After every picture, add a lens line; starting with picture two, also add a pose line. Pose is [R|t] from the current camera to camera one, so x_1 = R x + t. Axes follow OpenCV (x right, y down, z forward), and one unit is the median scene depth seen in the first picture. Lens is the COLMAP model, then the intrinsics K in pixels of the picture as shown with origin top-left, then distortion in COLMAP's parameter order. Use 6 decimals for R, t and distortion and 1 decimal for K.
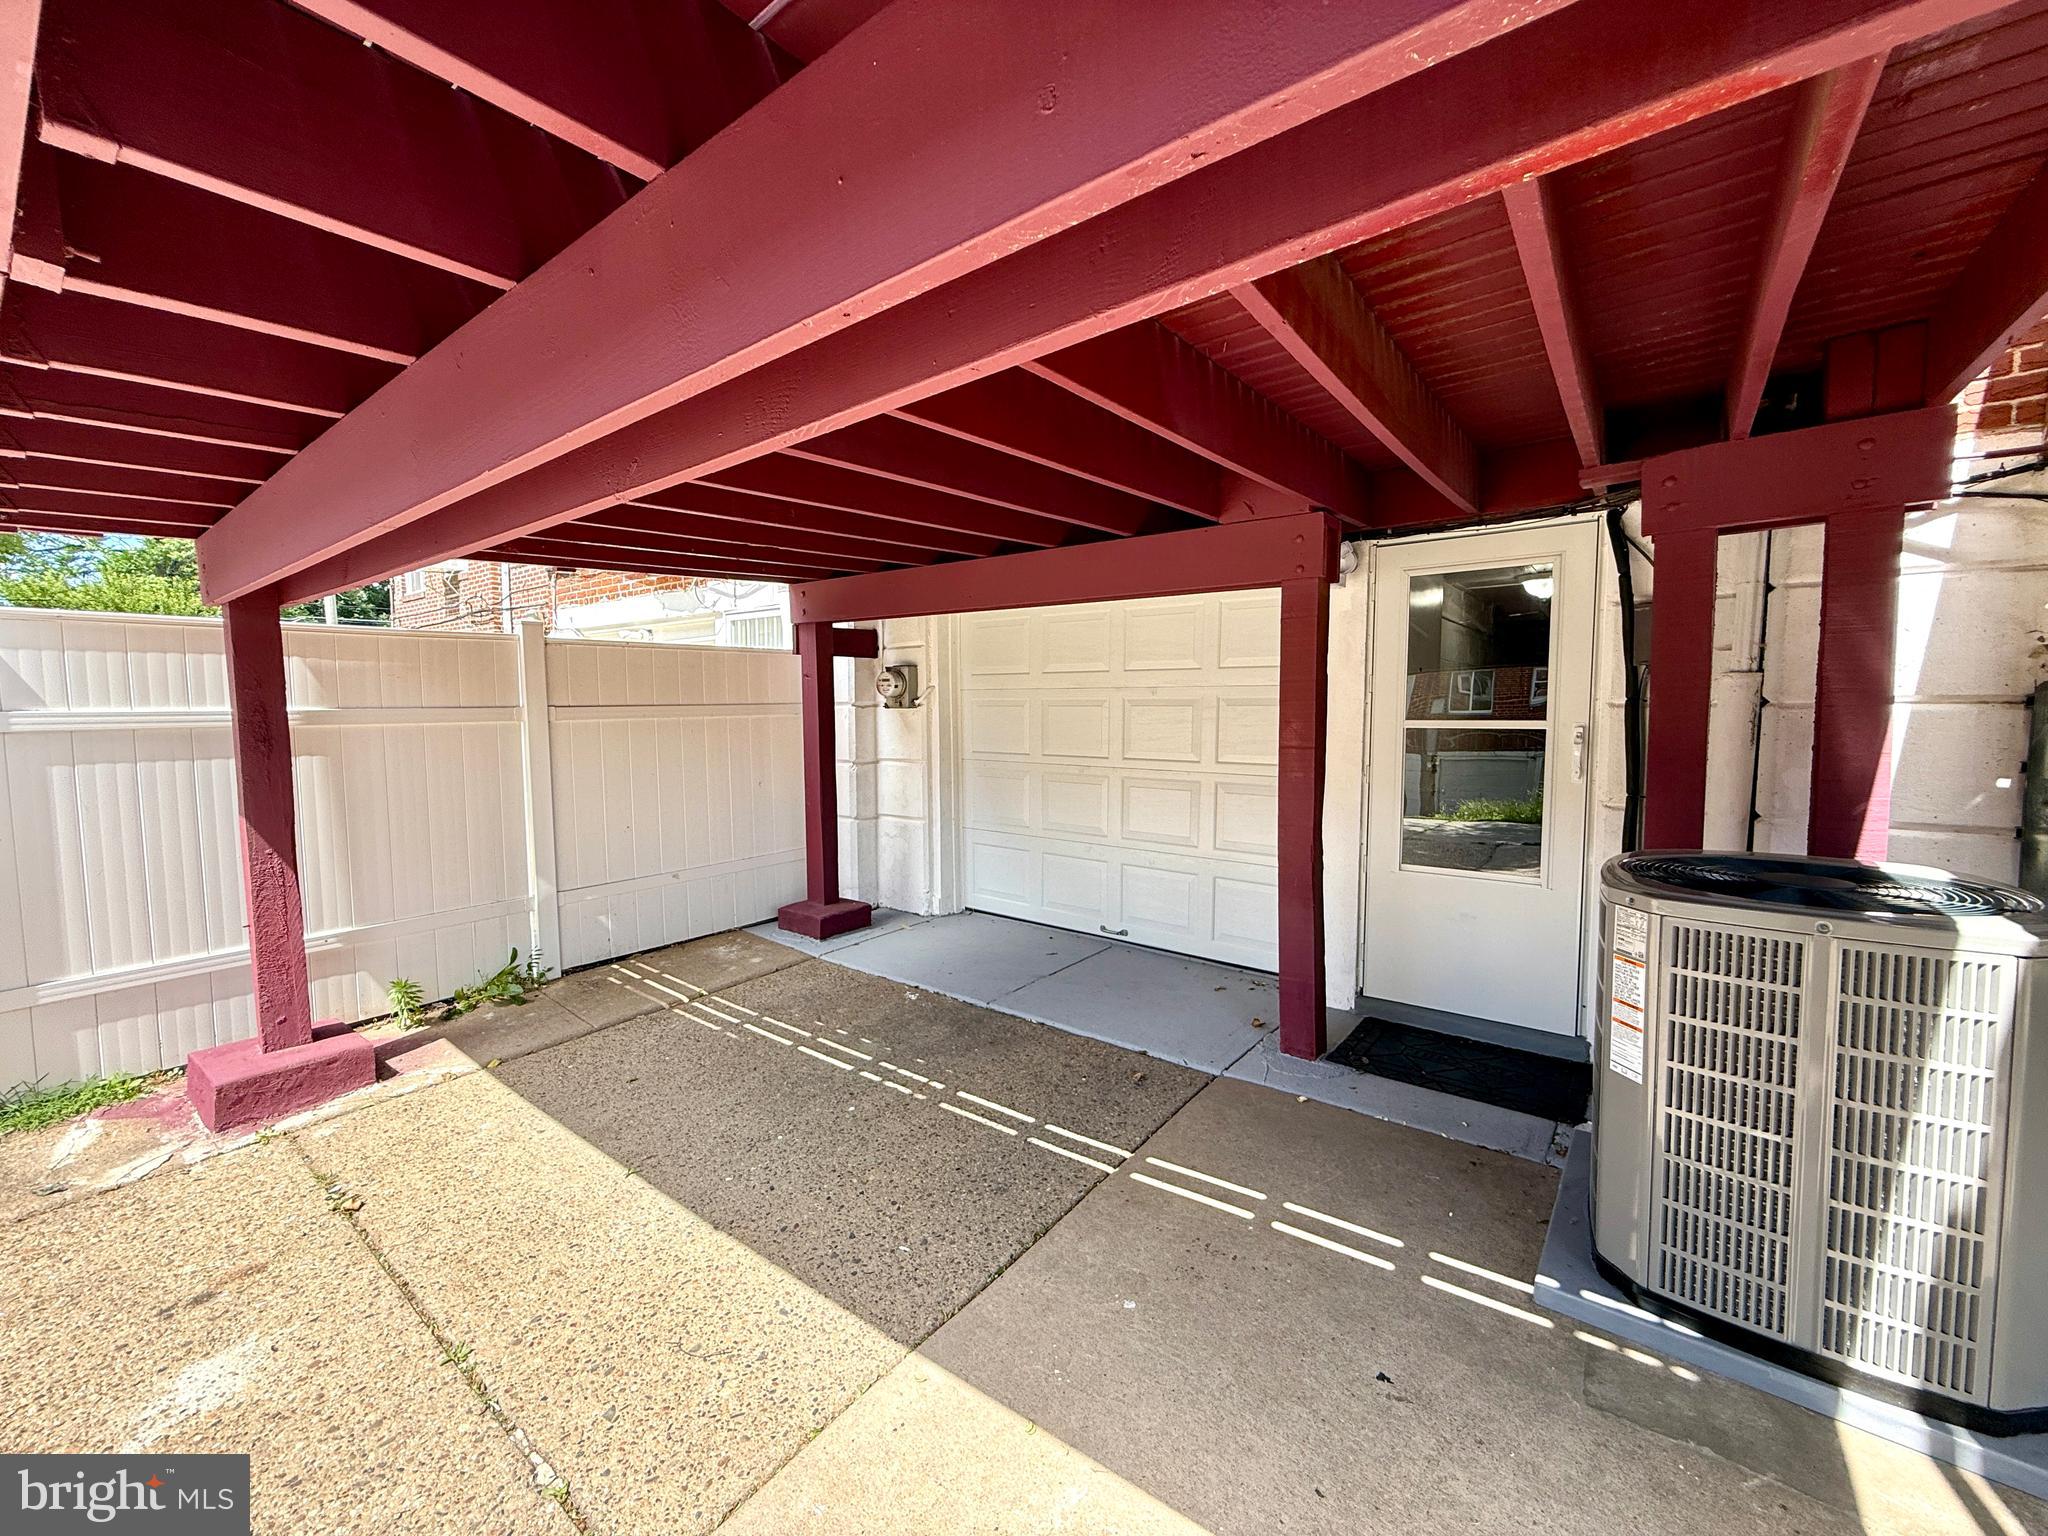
lens RADIAL K [[816.1, 0, 1017.0], [0, 816.1, 765.6], [0, 0, 1]] dist [0.001759, -0.000773]
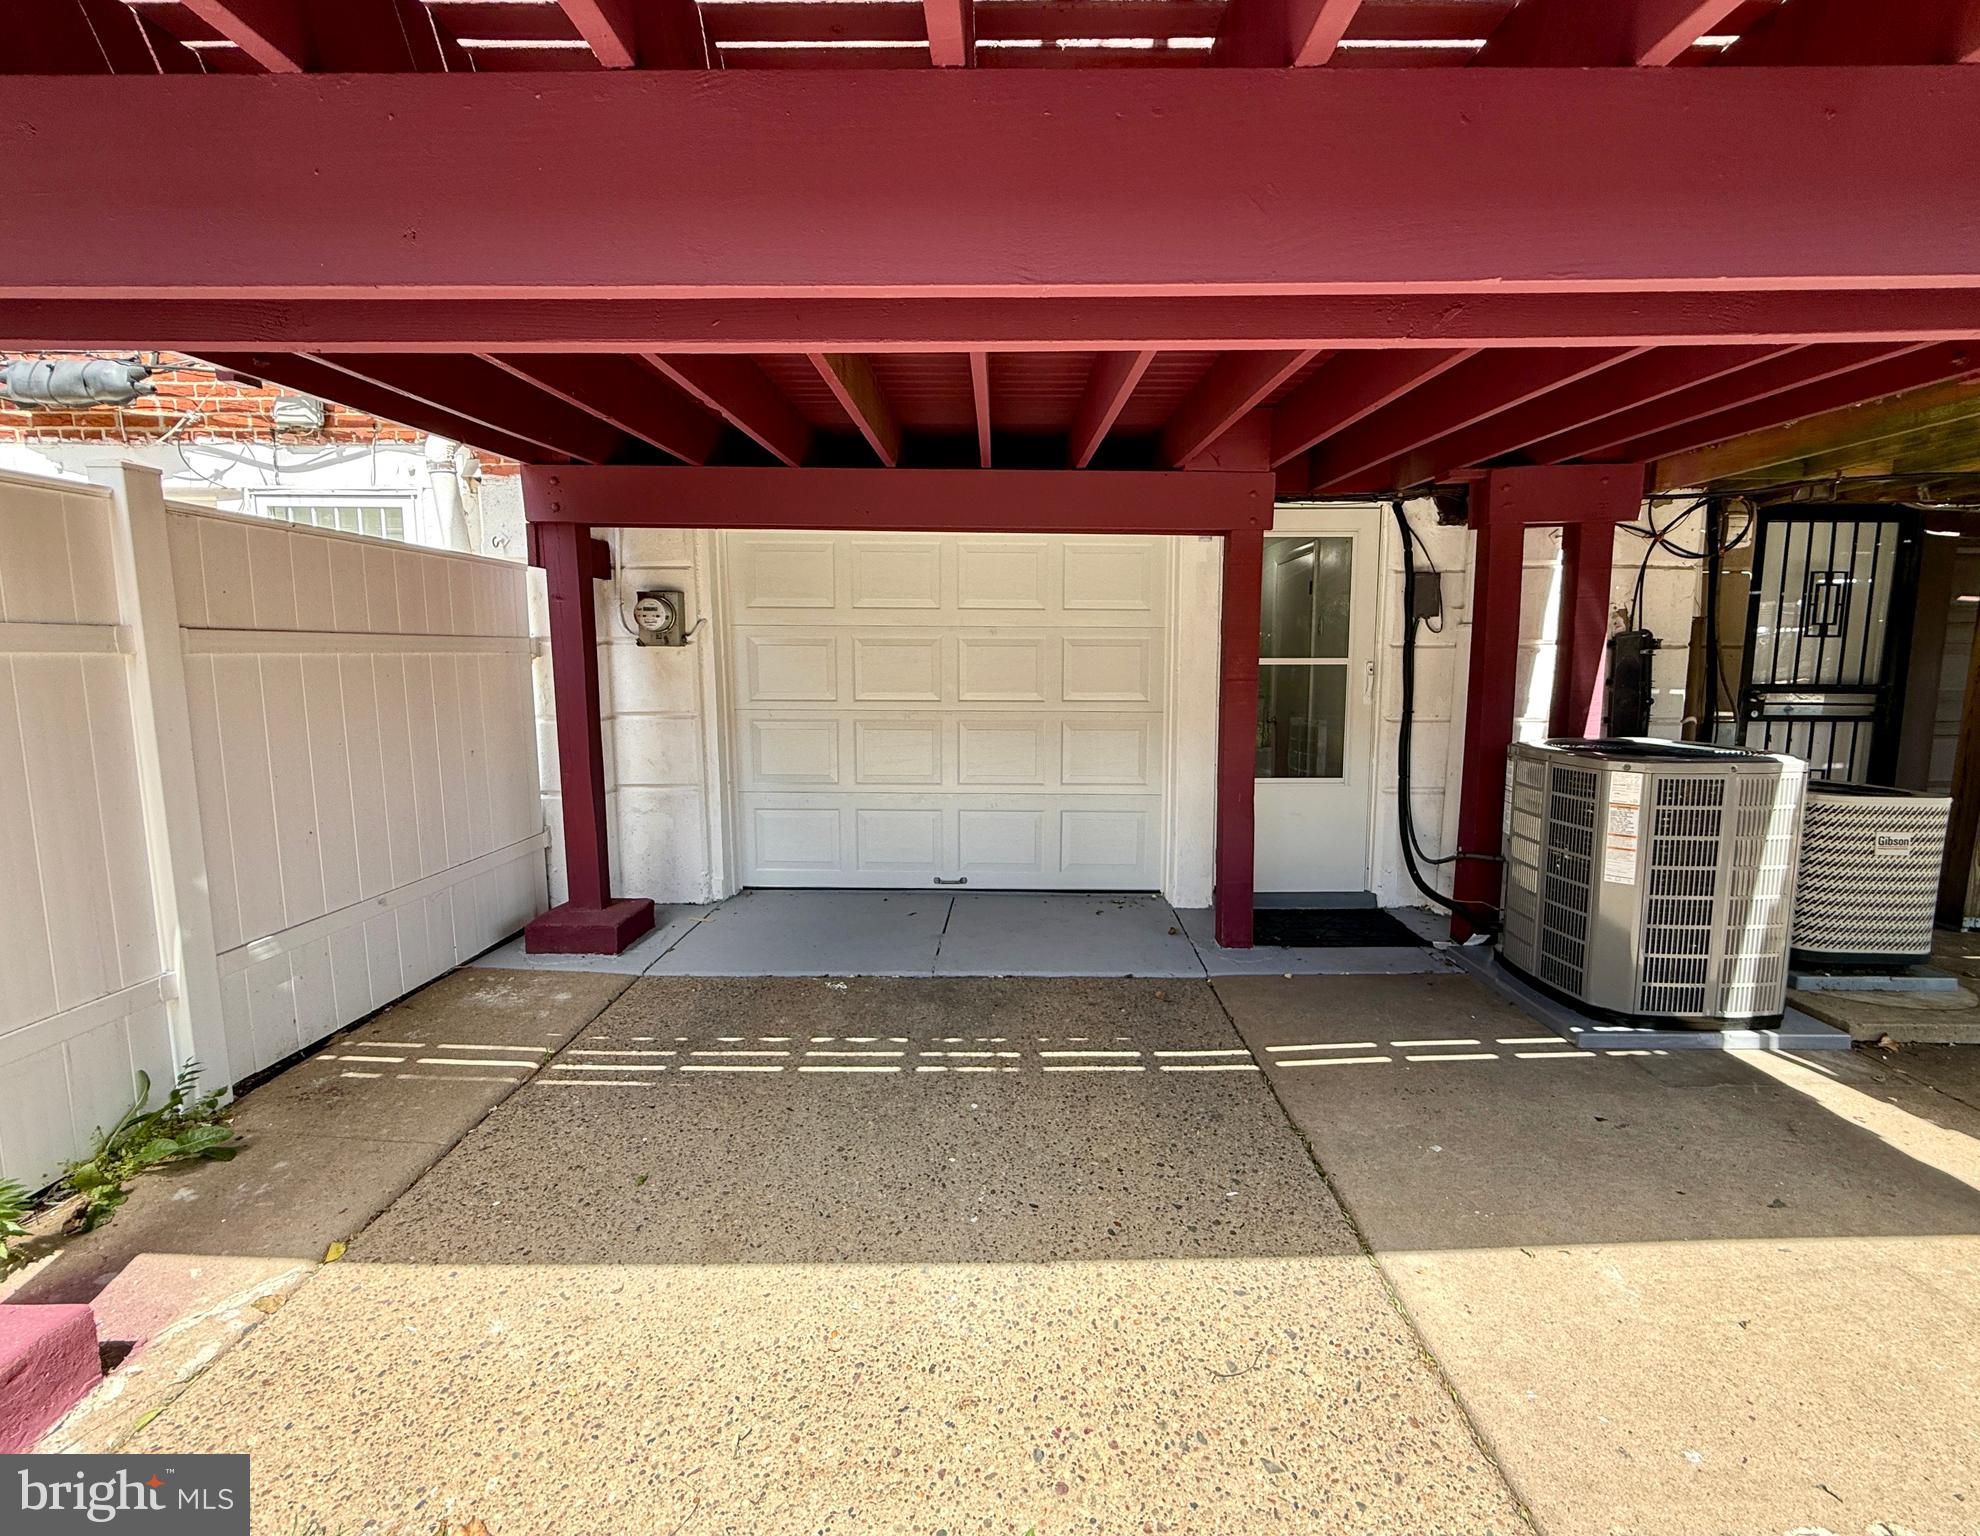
lens RADIAL K [[840.0, 0, 995.5], [0, 840.0, 785.8], [0, 0, 1]] dist [-0.000489, -0.000495]
pose [[0.790676, -0.084343, 0.606398, -0.493364], [0.041261, 0.995554, 0.084670, 0.008858], [-0.610843, -0.041926, 0.790641, 0.211601]]
